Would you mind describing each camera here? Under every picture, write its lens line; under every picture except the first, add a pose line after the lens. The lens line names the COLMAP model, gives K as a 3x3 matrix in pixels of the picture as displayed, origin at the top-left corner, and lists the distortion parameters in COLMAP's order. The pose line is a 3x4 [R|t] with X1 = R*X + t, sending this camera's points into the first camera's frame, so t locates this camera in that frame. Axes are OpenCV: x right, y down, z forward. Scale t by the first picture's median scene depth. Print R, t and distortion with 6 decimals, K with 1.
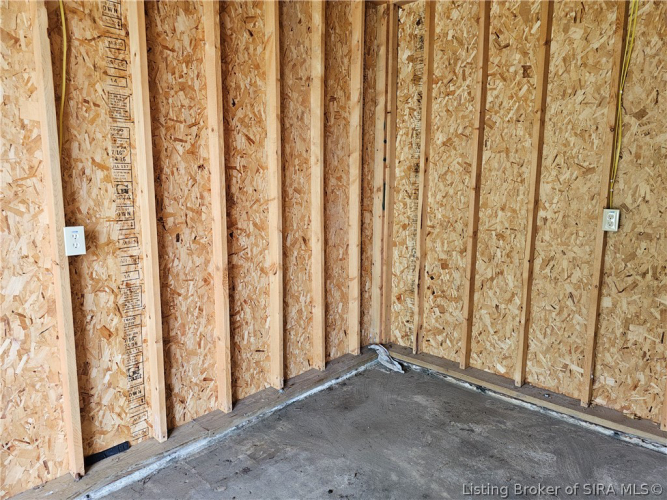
lens RADIAL K [[445.5, 0, 333.5], [0, 445.5, 250.0], [0, 0, 1]] dist [0.024819, -0.004776]
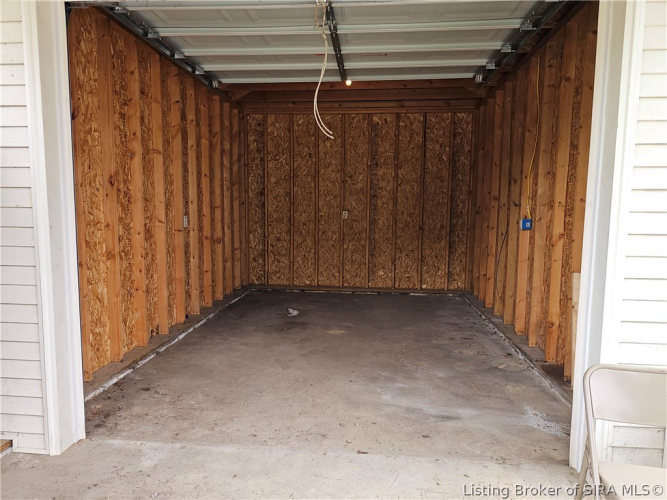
lens RADIAL K [[445.5, 0, 333.5], [0, 445.5, 250.0], [0, 0, 1]] dist [0.024819, -0.004776]
pose [[0.799571, -0.054889, 0.598058, -0.843387], [0.082386, 0.996425, -0.018695, 0.151011], [-0.594894, 0.064220, 0.801235, -0.877332]]
